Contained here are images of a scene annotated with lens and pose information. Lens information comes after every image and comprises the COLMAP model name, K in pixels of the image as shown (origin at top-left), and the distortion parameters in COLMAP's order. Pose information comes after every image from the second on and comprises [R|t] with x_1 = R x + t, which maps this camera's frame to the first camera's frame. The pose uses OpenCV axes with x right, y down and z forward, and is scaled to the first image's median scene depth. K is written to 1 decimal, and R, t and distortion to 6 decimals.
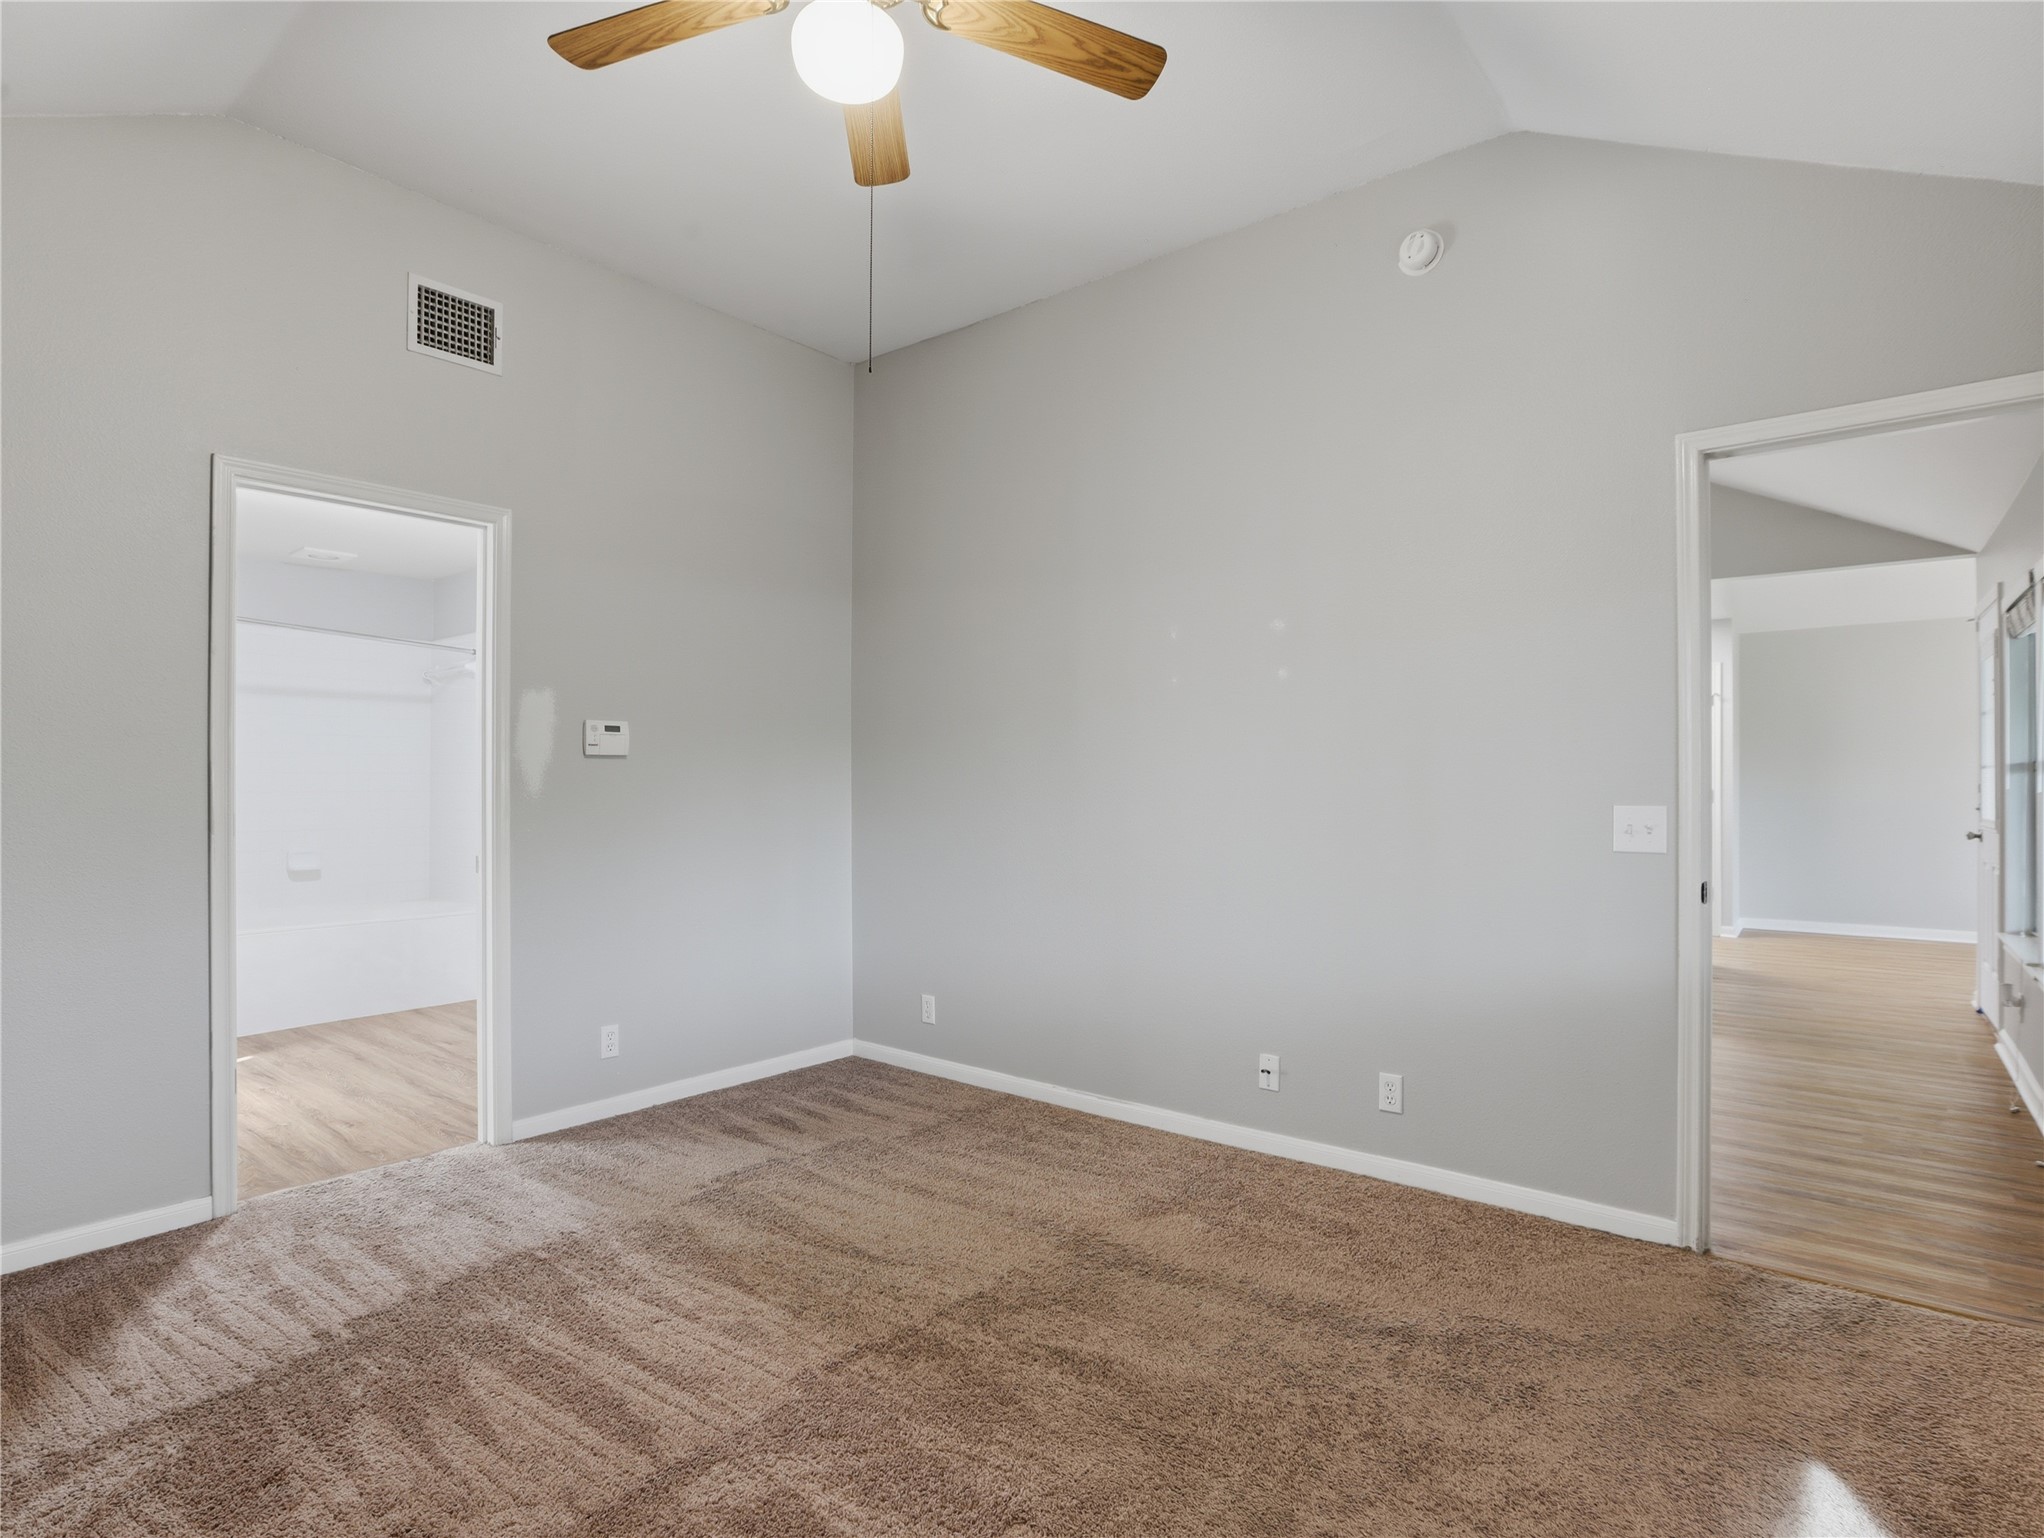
lens RADIAL K [[1051.5, 0, 1029.0], [0, 1051.5, 772.1], [0, 0, 1]] dist [-0.064533, 0.029527]
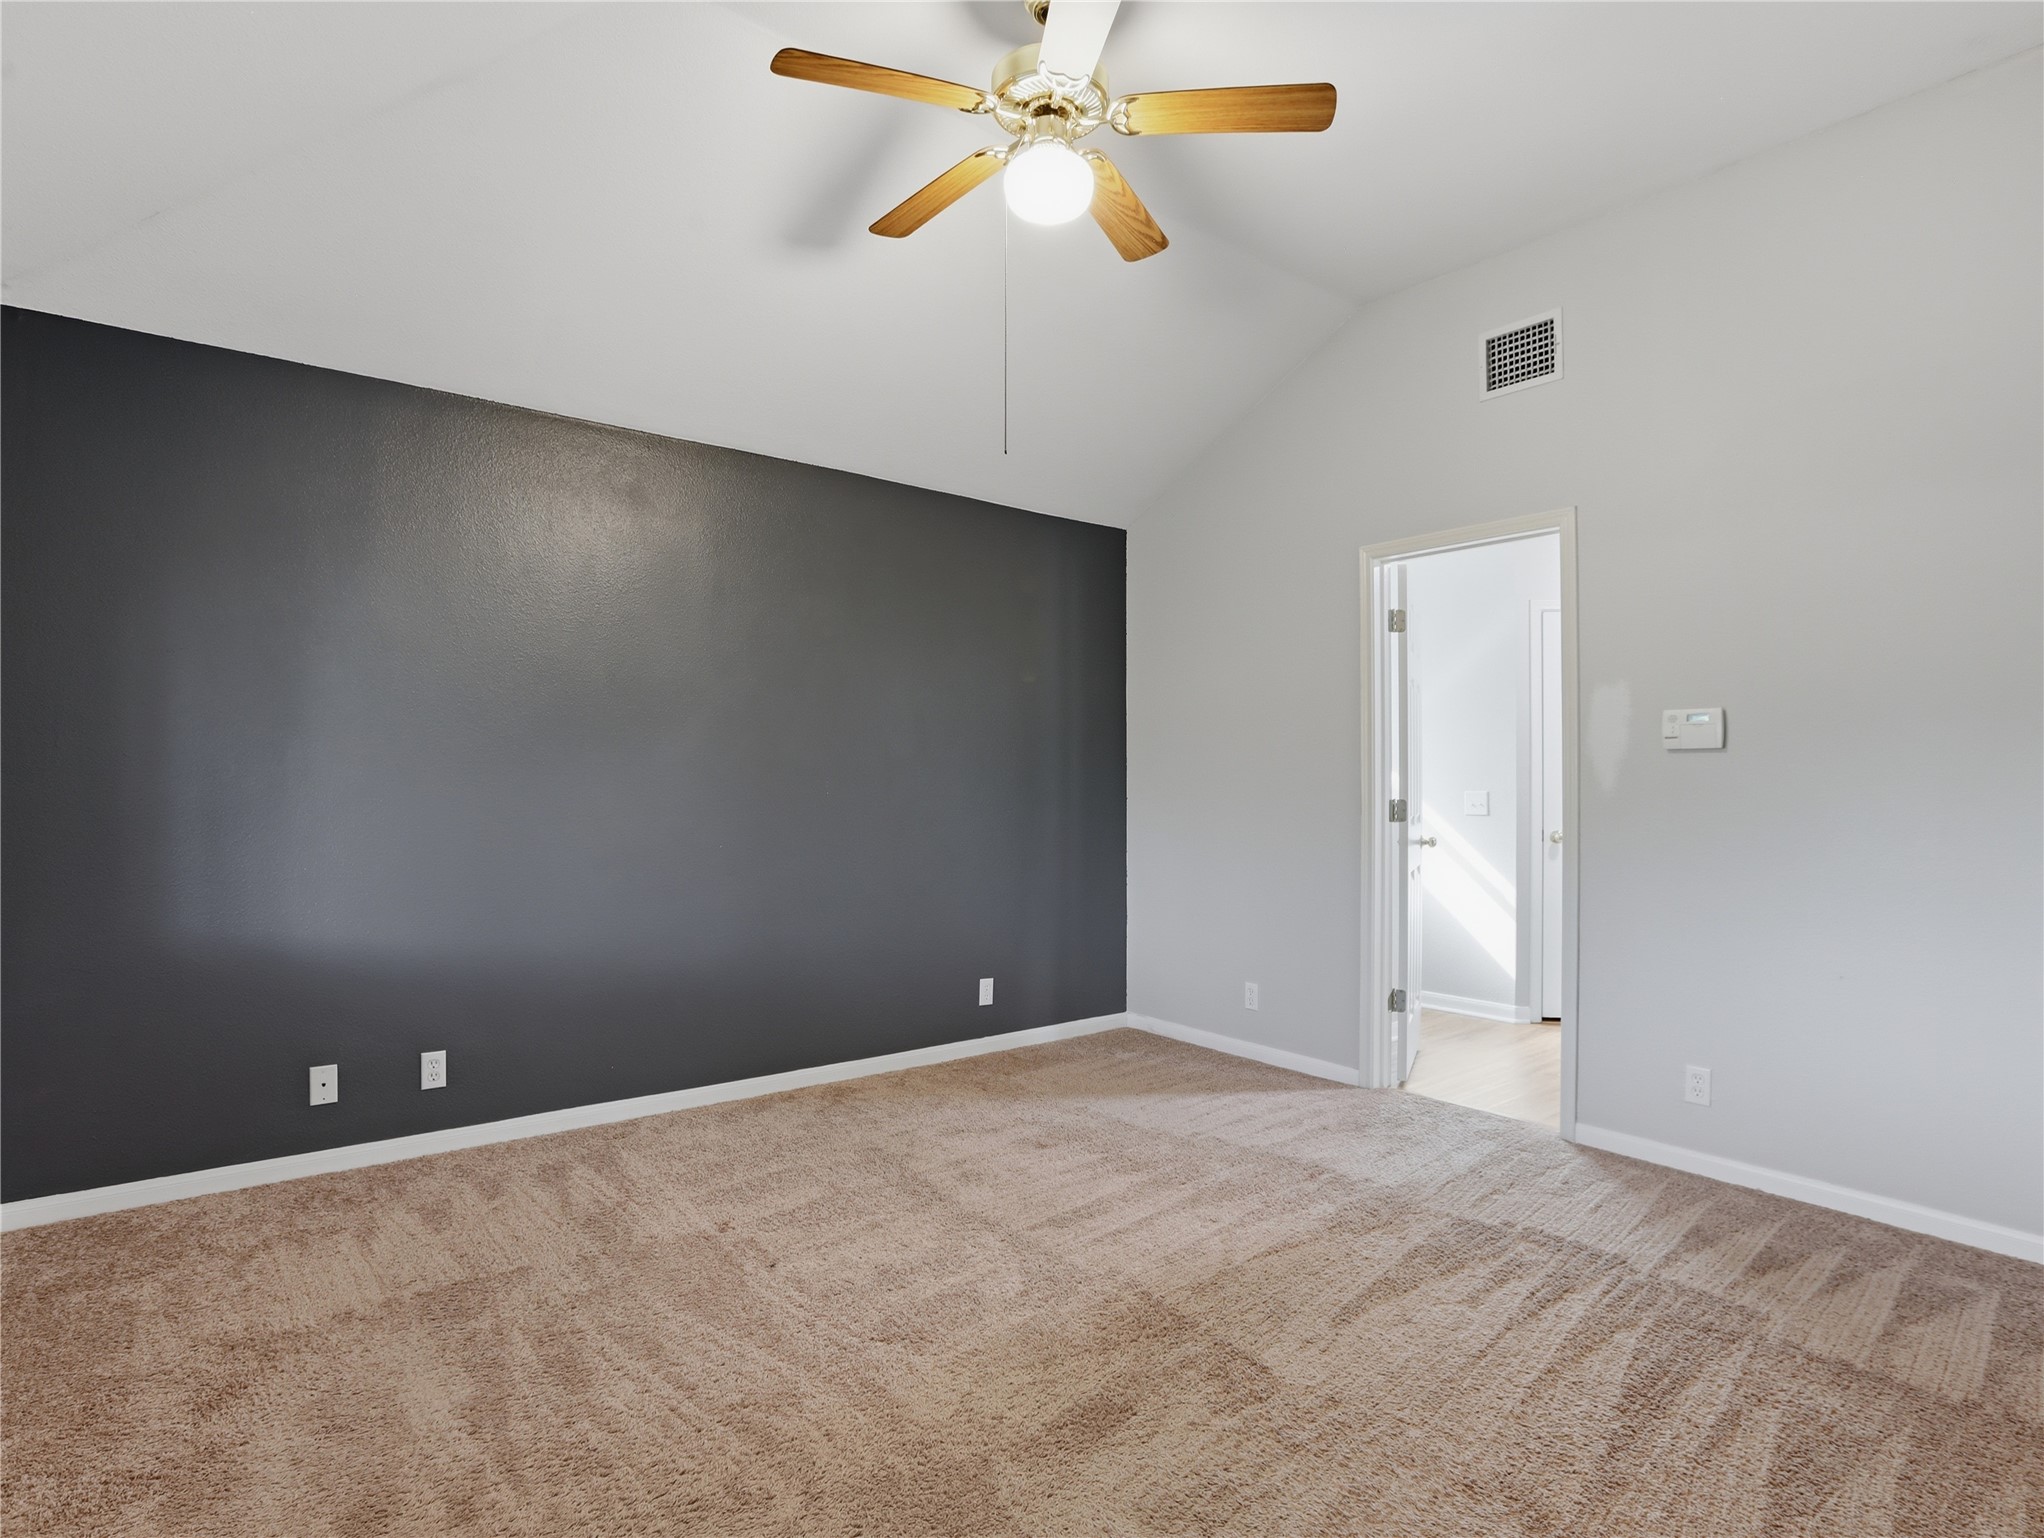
lens RADIAL K [[1051.5, 0, 1029.0], [0, 1051.5, 772.1], [0, 0, 1]] dist [-0.064533, 0.029527]
pose [[-0.198679, -0.010741, -0.980006, 0.585429], [-0.006850, 0.999931, -0.009571, 0.016692], [0.980041, 0.004811, -0.198739, 0.692338]]
